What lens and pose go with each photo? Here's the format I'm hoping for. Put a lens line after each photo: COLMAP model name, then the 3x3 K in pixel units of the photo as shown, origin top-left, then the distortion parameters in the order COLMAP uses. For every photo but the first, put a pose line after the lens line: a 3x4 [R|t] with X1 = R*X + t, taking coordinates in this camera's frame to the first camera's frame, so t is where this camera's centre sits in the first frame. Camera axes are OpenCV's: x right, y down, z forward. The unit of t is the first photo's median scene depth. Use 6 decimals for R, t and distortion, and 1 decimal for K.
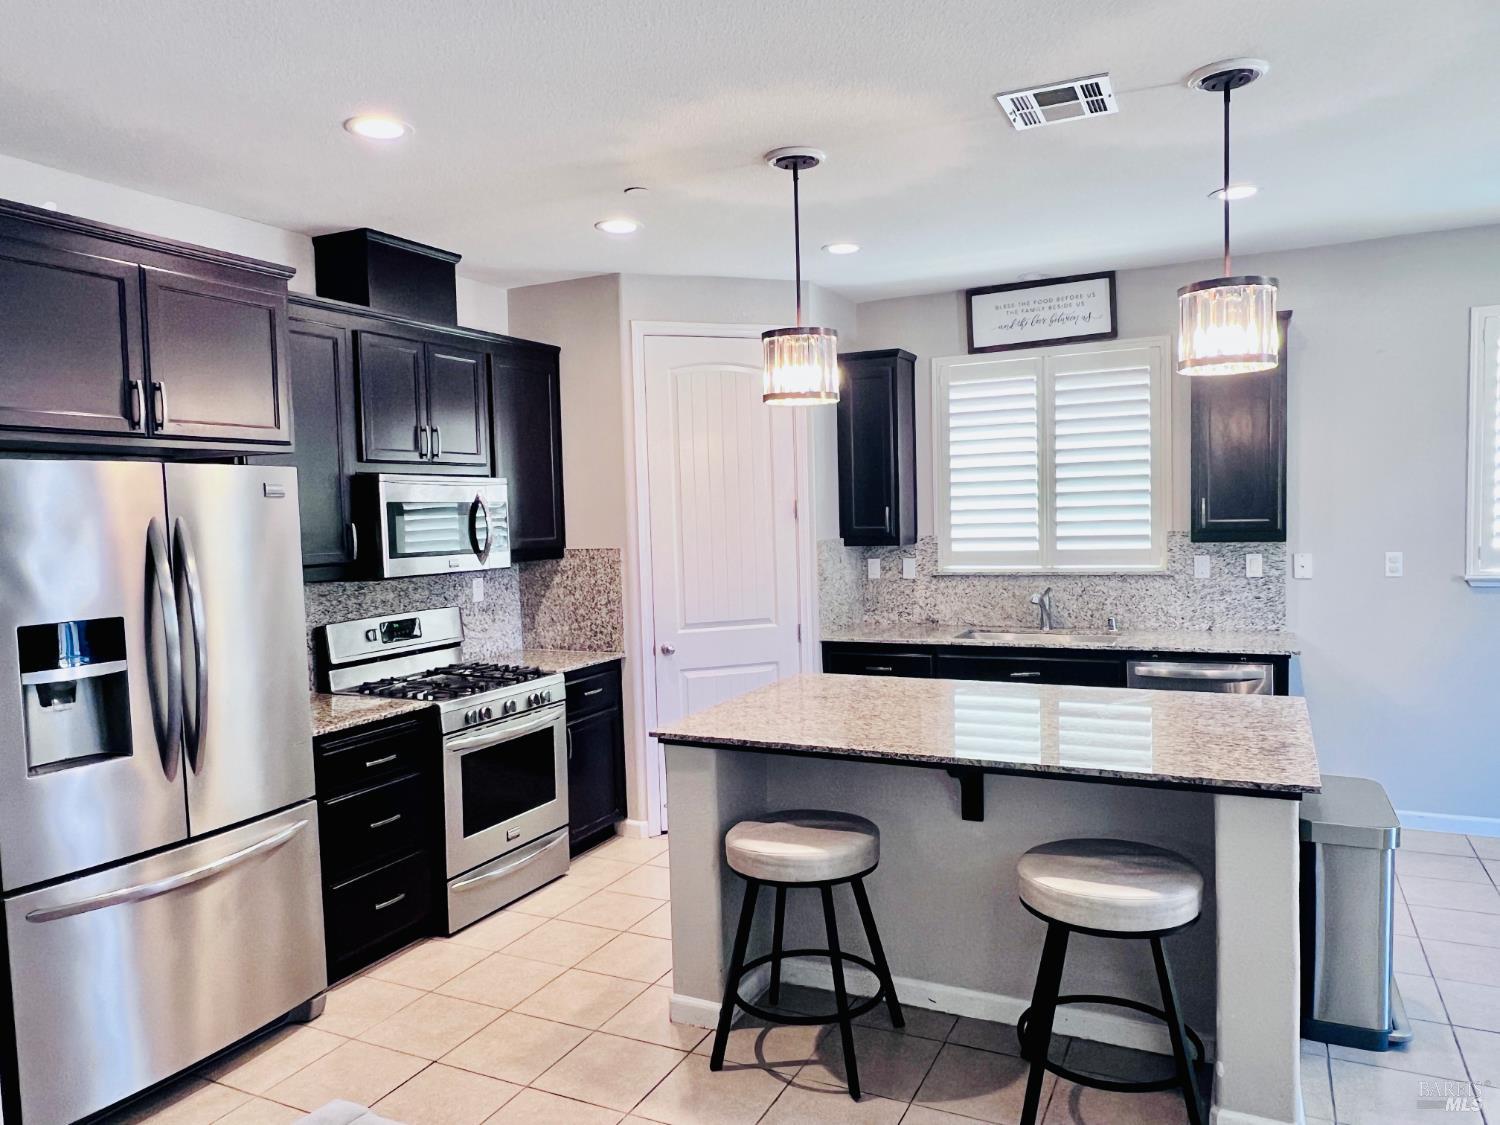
lens RADIAL K [[1030.6, 0, 754.2], [0, 1030.6, 574.8], [0, 0, 1]] dist [-0.005165, -0.001343]
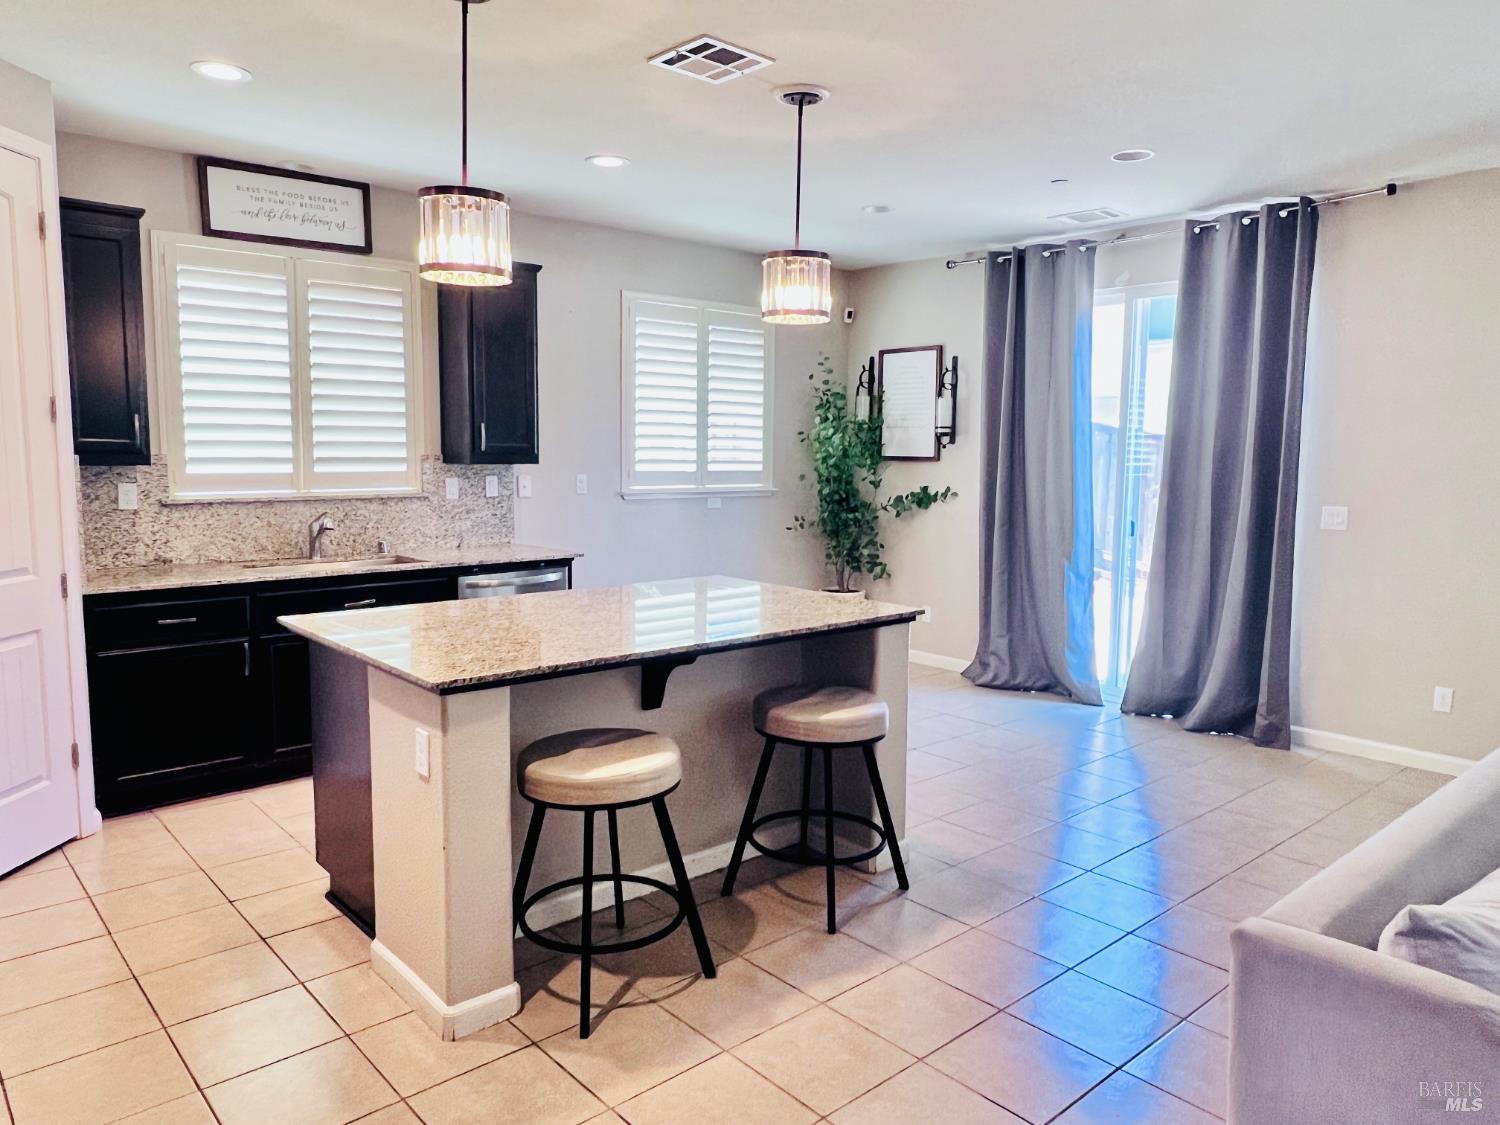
lens RADIAL K [[1036.8, 0, 750.0], [0, 1036.8, 562.5], [0, 0, 1]] dist [-0.004841, -0.002770]
pose [[0.379667, -0.070191, 0.922457, -0.449093], [0.037148, 0.997470, 0.060610, 0.015517], [-0.924377, 0.011256, 0.381314, 0.304586]]
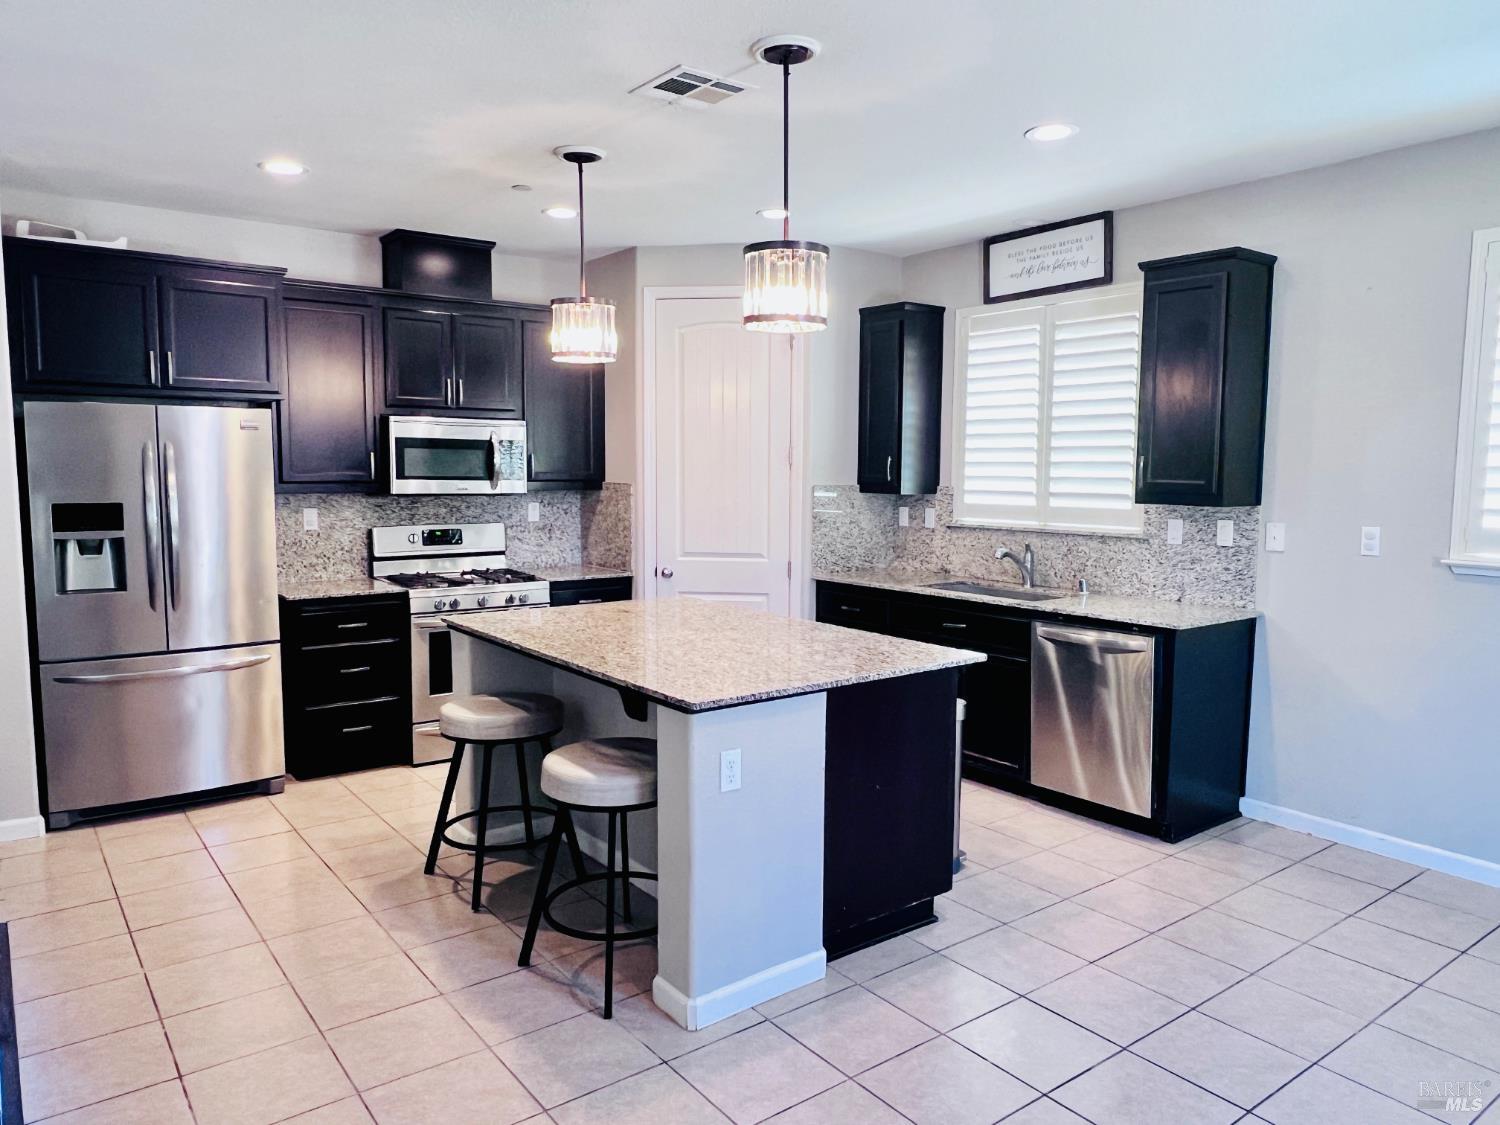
lens RADIAL K [[1028.4, 0, 750.0], [0, 1028.4, 562.5], [0, 0, 1]] dist [-0.007757, -0.000585]
pose [[0.891365, 0.077872, -0.446546, 0.510671], [-0.061005, 0.996779, 0.052051, -0.004947], [0.449161, -0.019155, 0.893245, 0.012329]]
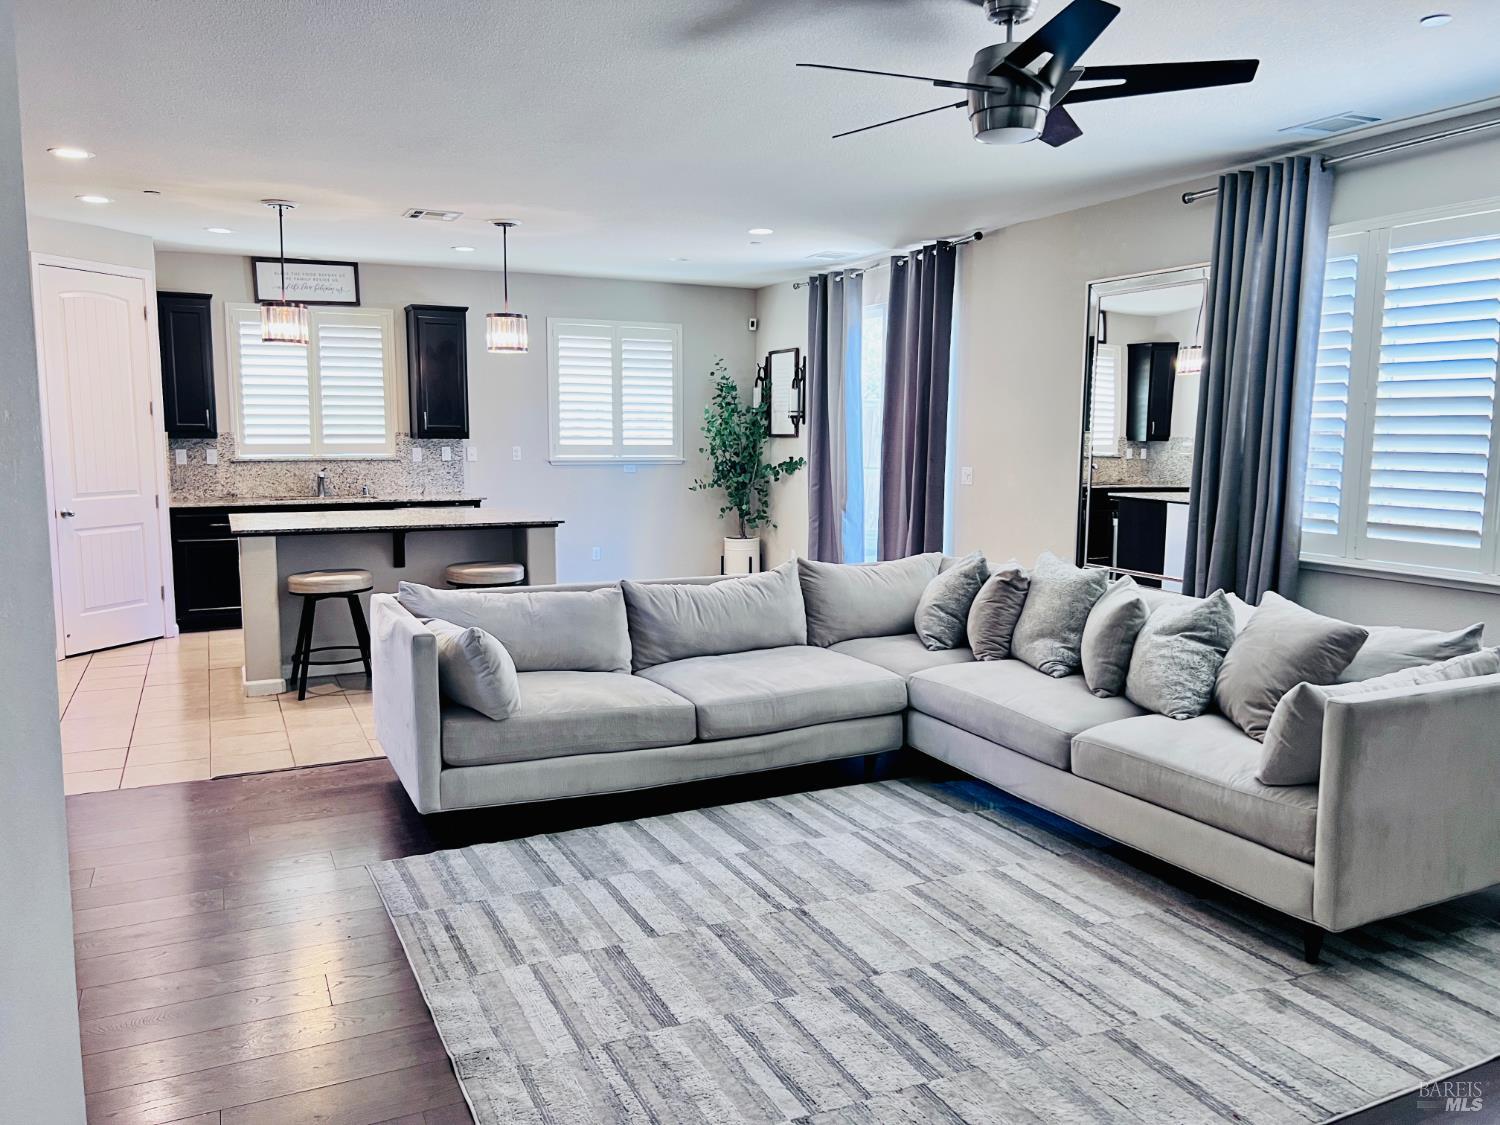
lens RADIAL K [[1130.3, 0, 743.0], [0, 1130.3, 569.0], [0, 0, 1]] dist [0.048728, -0.096070]
pose [[0.627918, -0.065407, 0.775526, -0.656976], [0.027202, 0.997698, 0.062120, 0.076407], [-0.777804, -0.017910, 0.628252, -0.547590]]
